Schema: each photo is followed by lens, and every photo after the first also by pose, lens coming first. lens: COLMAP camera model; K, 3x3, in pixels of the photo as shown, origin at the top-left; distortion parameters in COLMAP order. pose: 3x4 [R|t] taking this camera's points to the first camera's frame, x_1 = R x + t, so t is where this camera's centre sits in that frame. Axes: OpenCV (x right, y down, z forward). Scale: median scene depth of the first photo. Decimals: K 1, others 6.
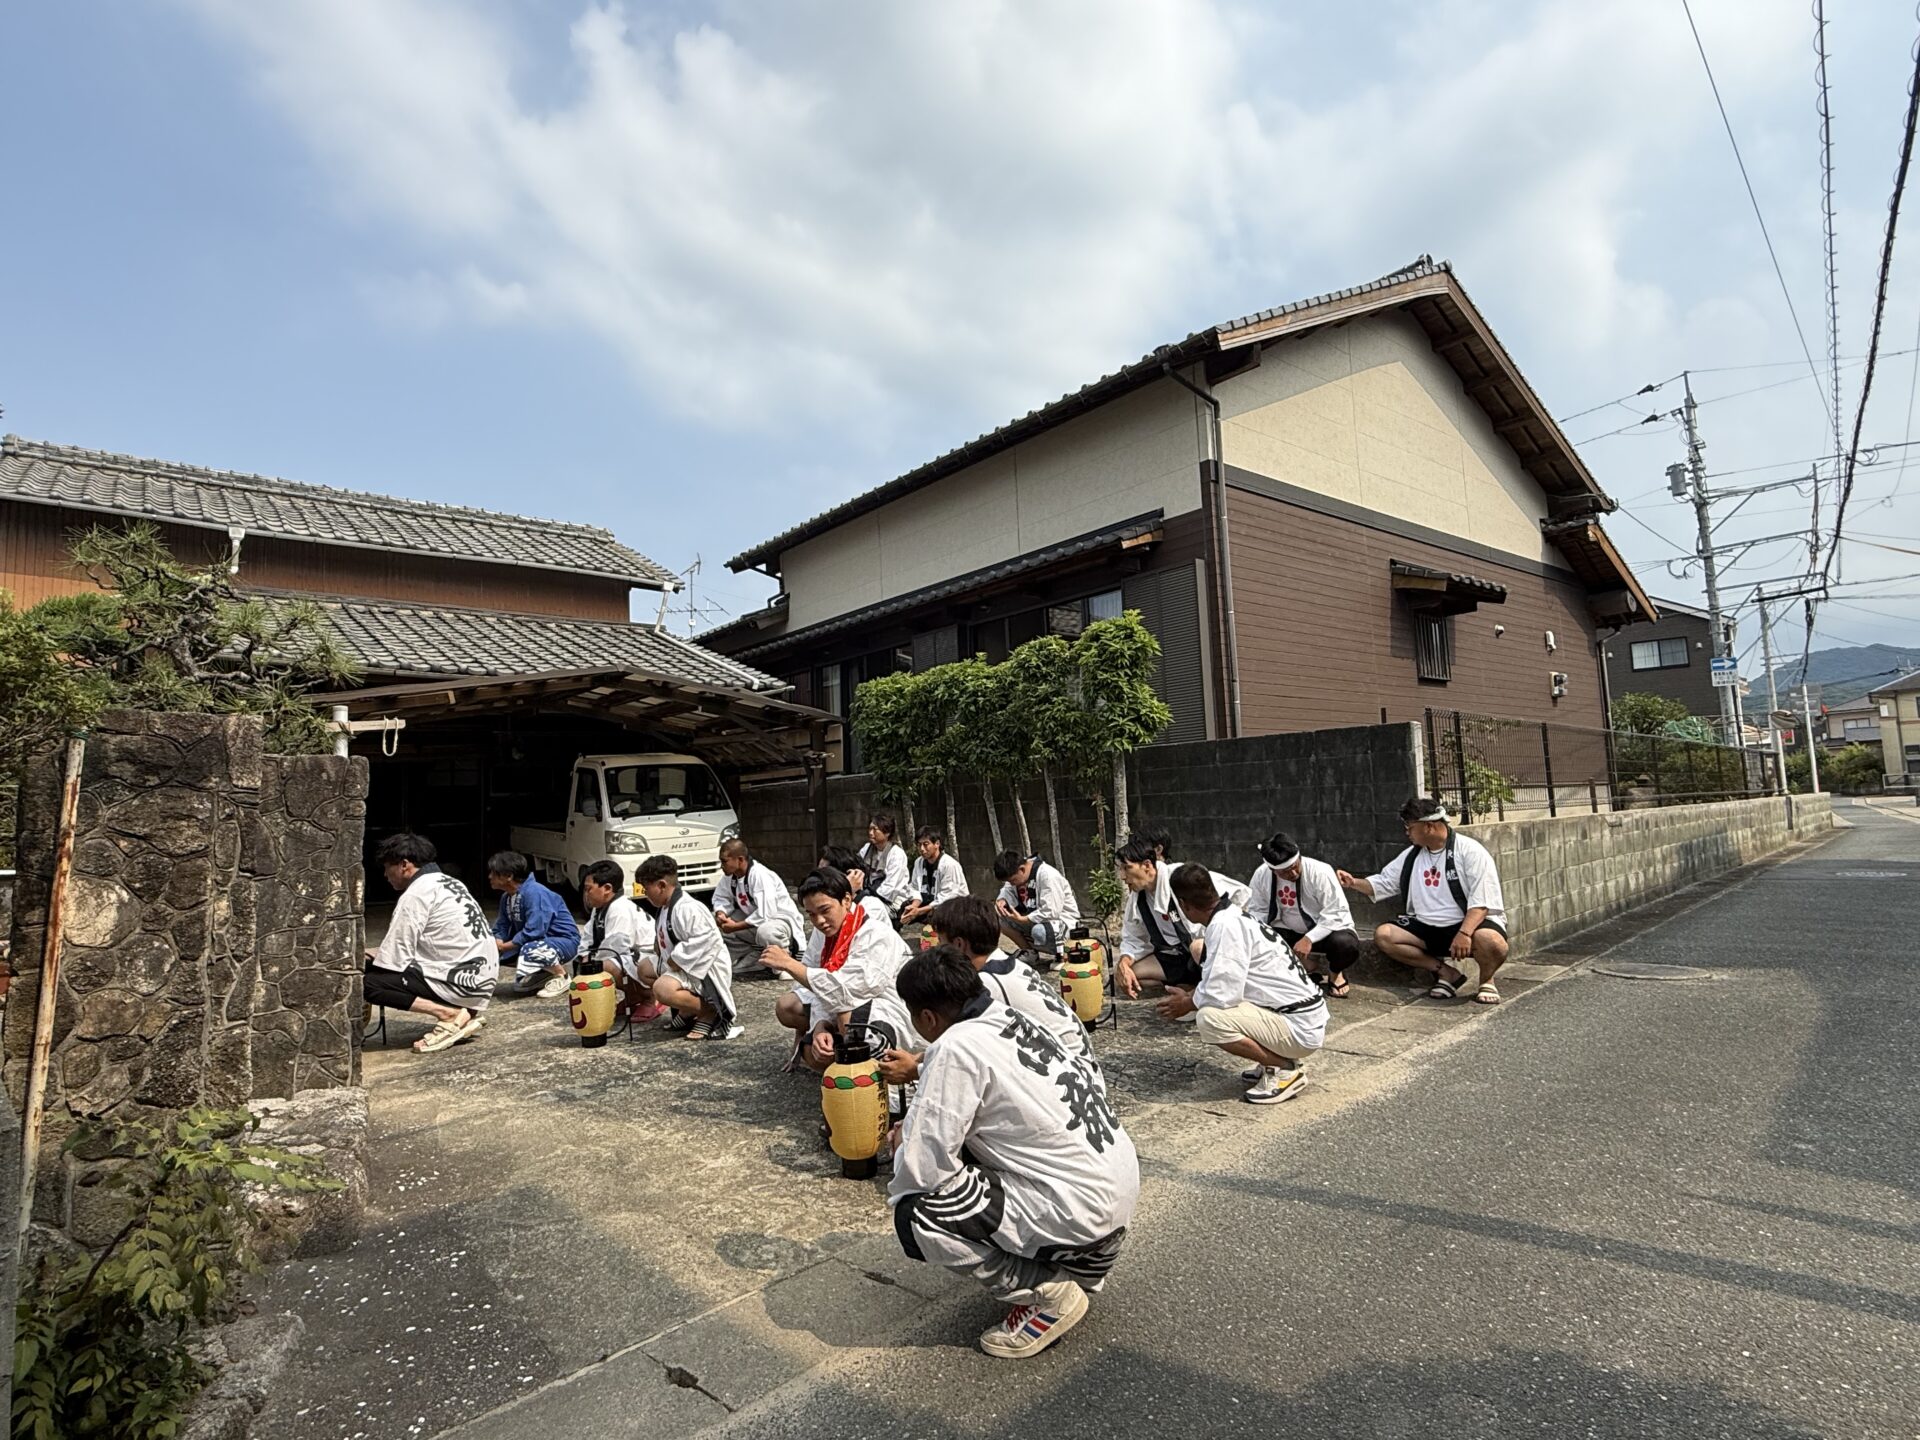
lens RADIAL K [[1034.4, 0, 1004.4], [0, 1034.4, 714.7], [0, 0, 1]] dist [0.002551, -0.000899]
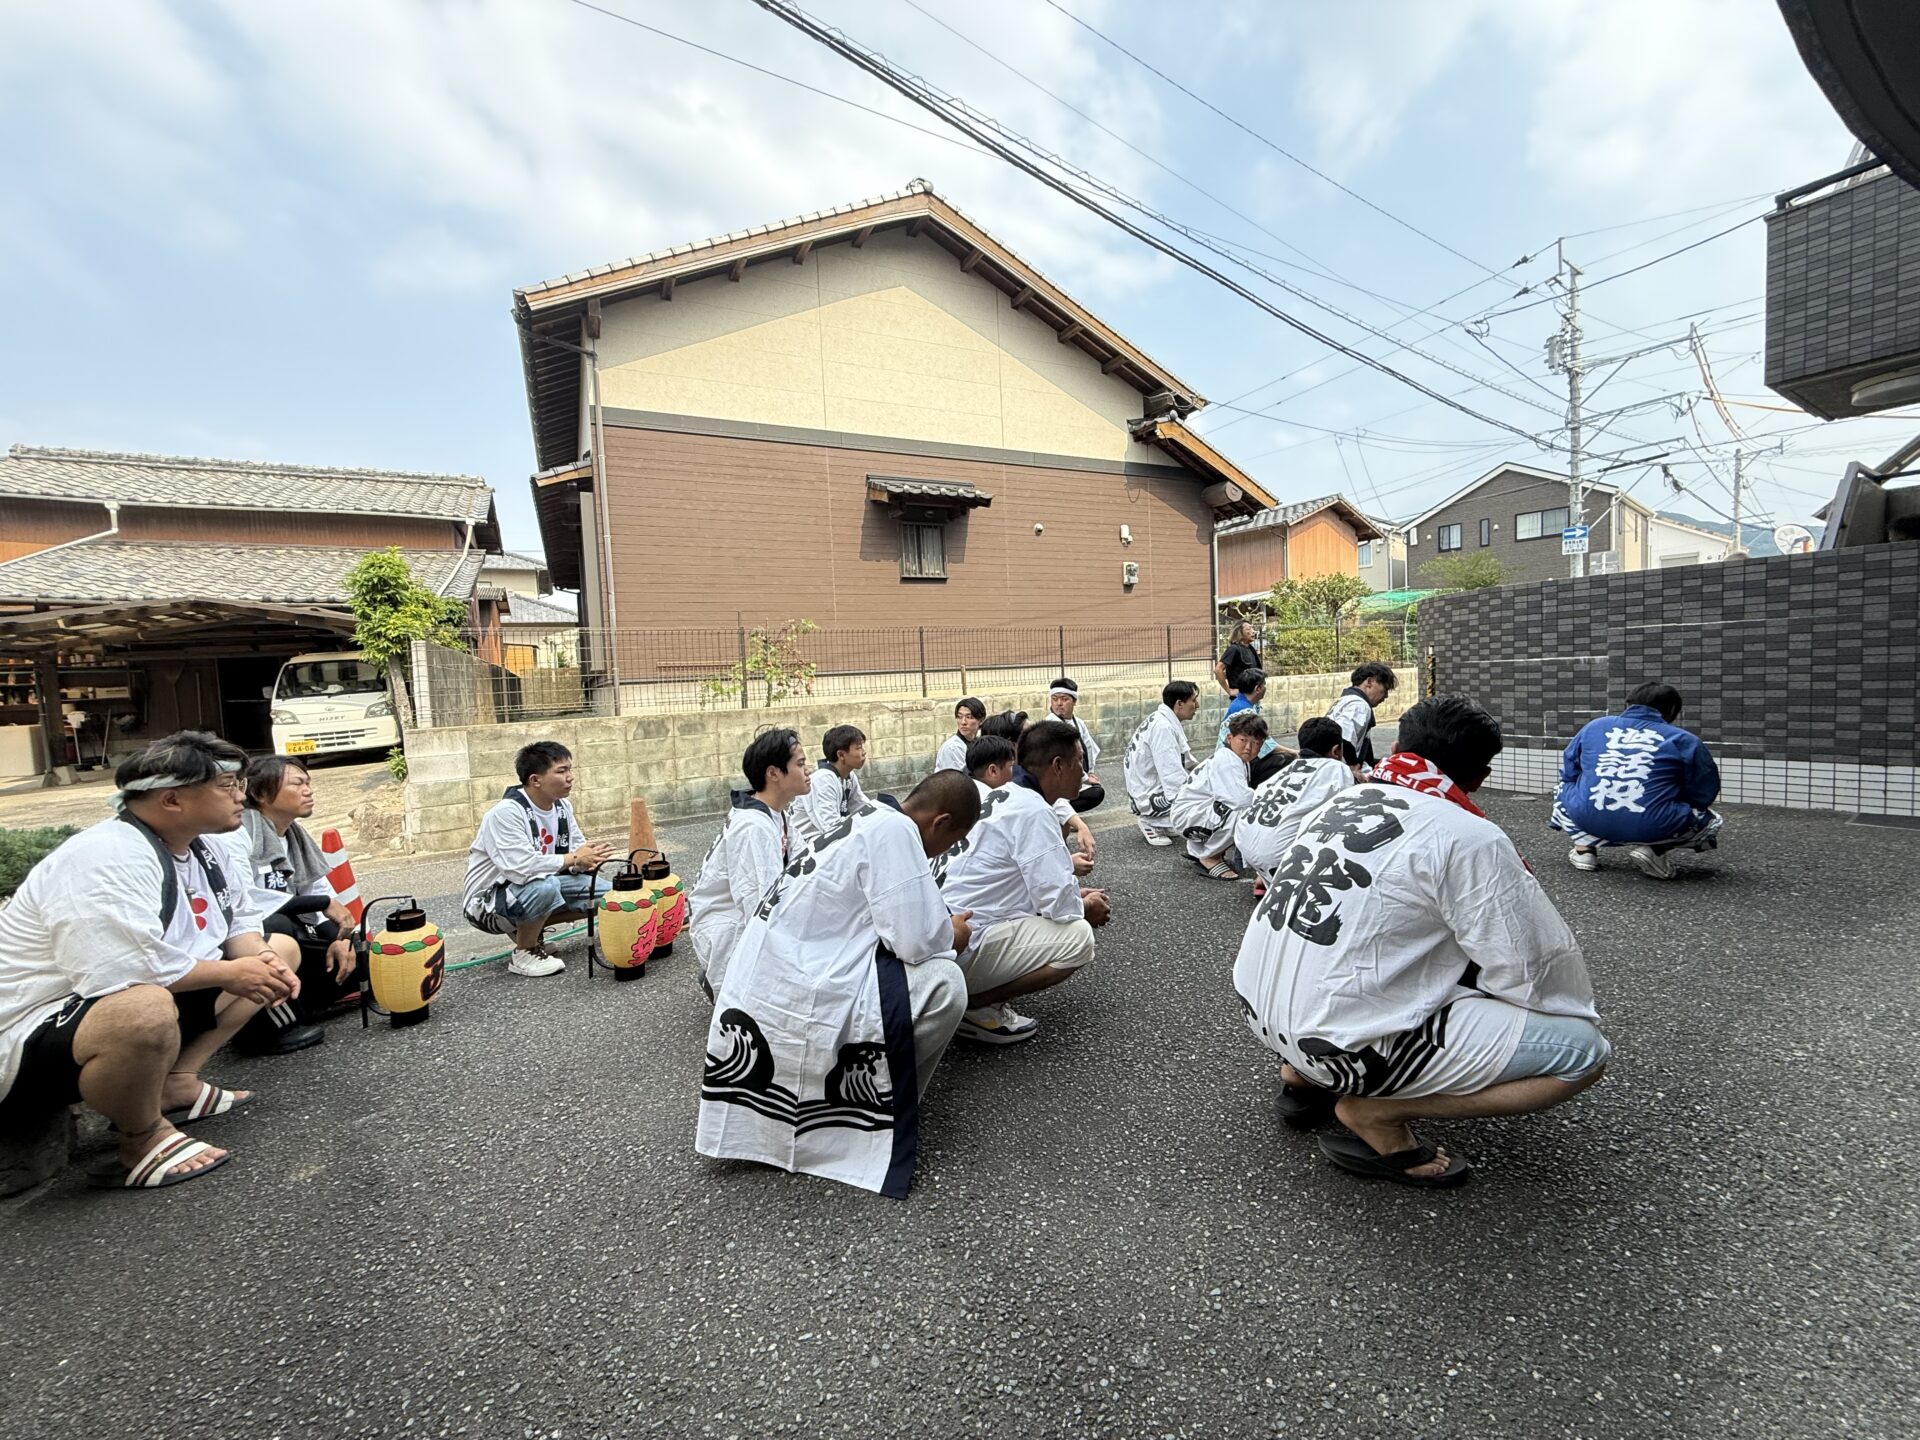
lens RADIAL K [[783.1, 0, 960.8], [0, 783.1, 730.7], [0, 0, 1]] dist [0.000597, -0.000164]
pose [[0.975529, 0.010684, -0.219610, 0.624382], [0.028499, 0.984248, 0.174480, -0.016461], [0.218015, -0.176469, 0.959858, 0.119106]]
